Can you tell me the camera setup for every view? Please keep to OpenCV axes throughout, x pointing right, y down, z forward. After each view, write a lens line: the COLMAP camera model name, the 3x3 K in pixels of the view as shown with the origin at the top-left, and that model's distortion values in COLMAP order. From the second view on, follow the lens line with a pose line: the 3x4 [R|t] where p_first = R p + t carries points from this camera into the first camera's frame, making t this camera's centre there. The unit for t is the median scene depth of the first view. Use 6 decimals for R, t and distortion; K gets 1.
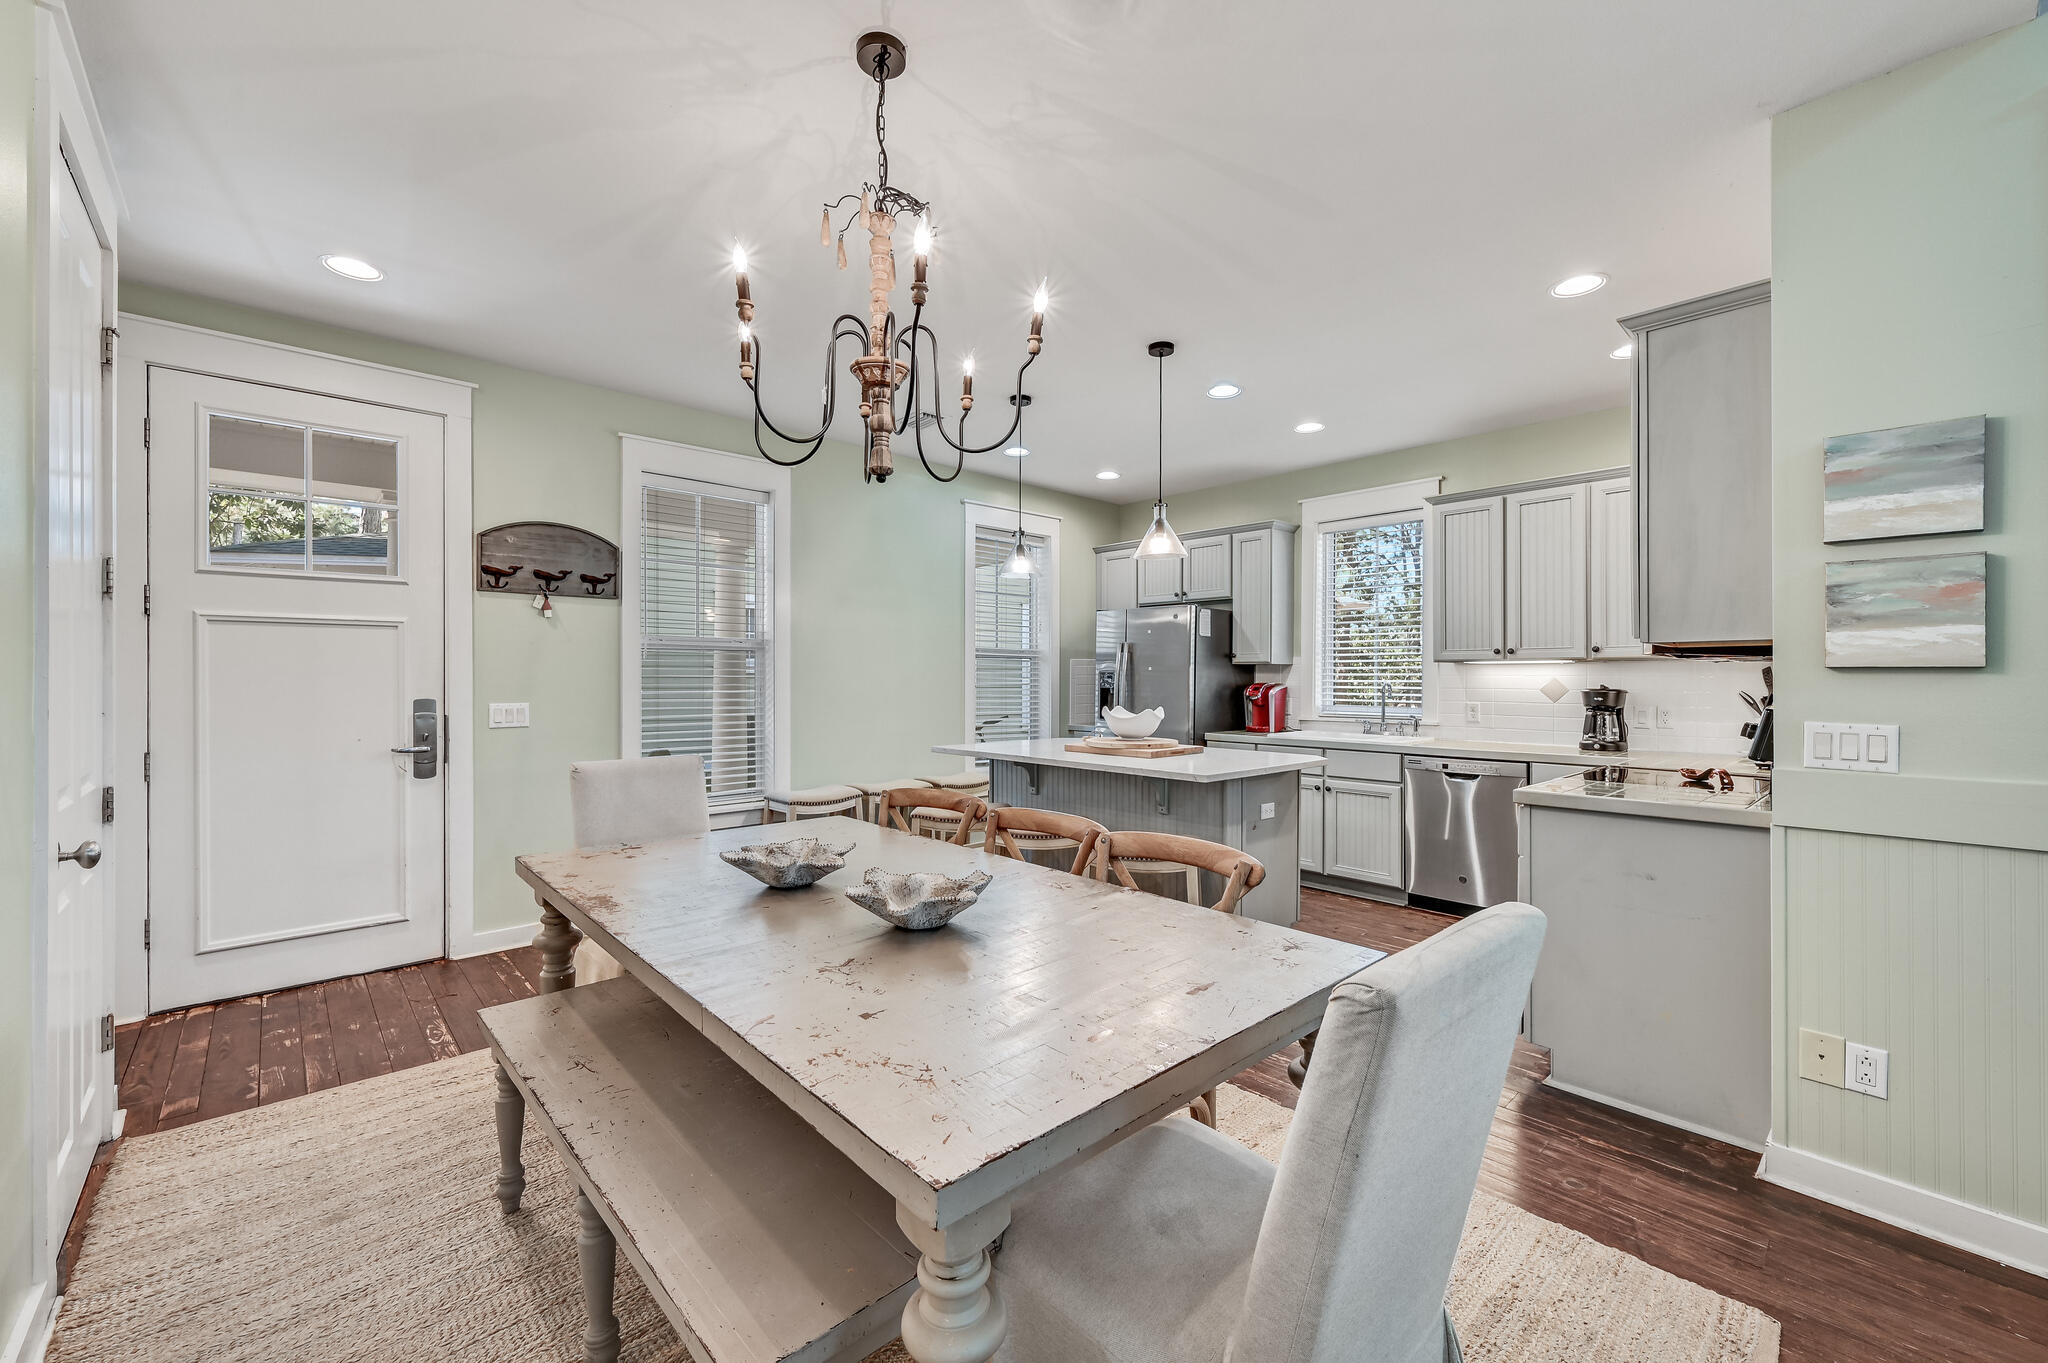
lens RADIAL K [[845.3, 0, 1035.5], [0, 845.3, 676.8], [0, 0, 1]] dist [0.001586, 0.000405]
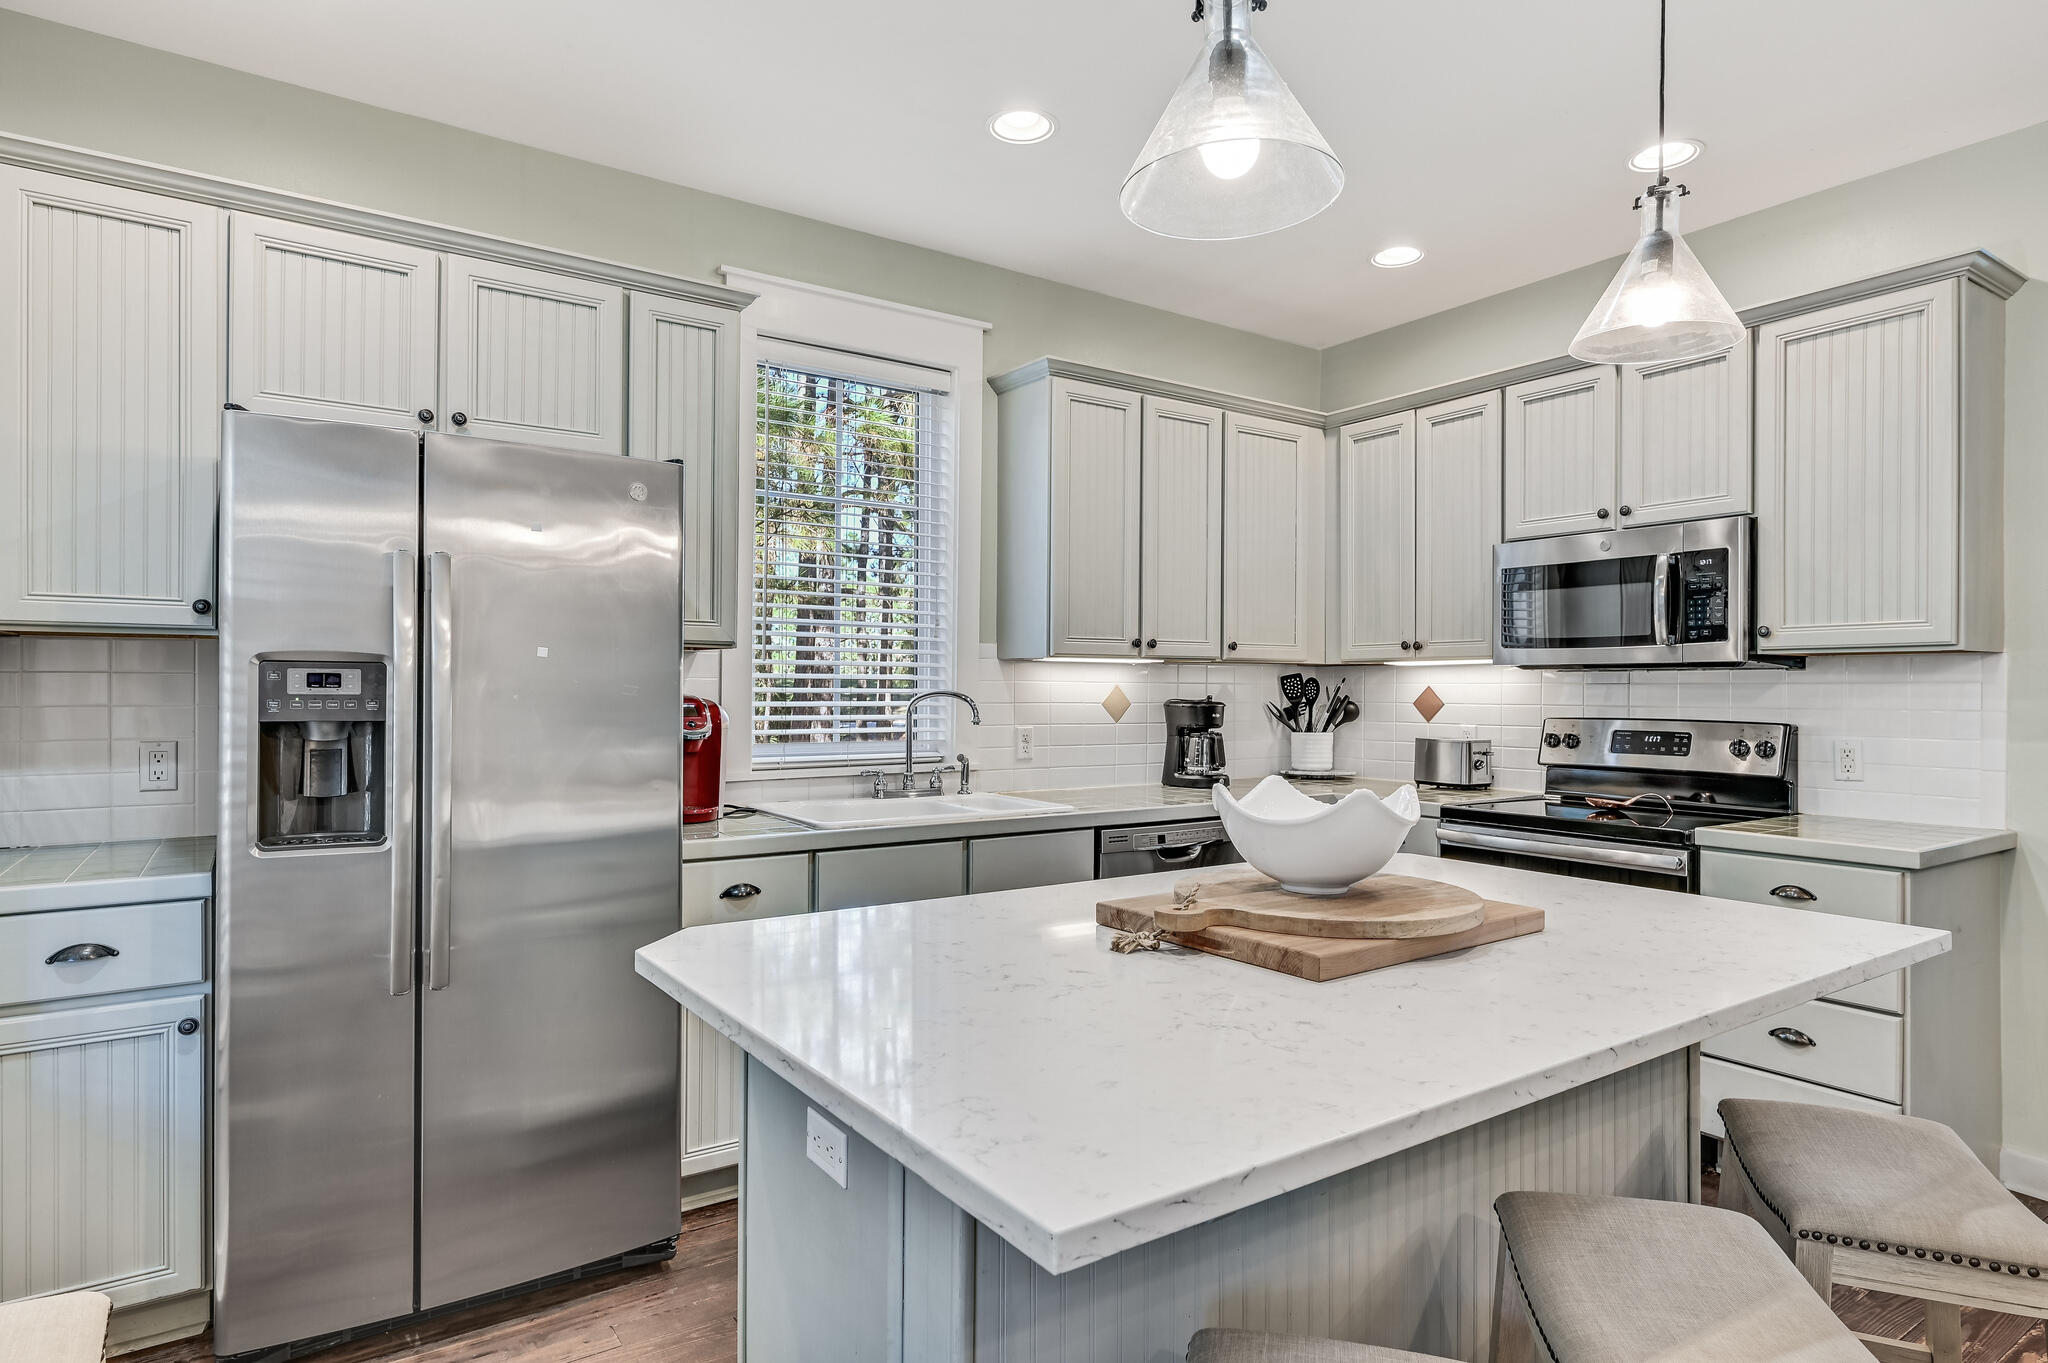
lens RADIAL K [[1166.6, 0, 1033.1], [0, 1166.6, 688.0], [0, 0, 1]] dist [0.002832, -0.005763]
pose [[0.143199, -0.004486, 0.989684, -0.285112], [-0.008495, 0.999947, 0.005761, -0.001165], [-0.989657, -0.009233, 0.143154, 0.875293]]
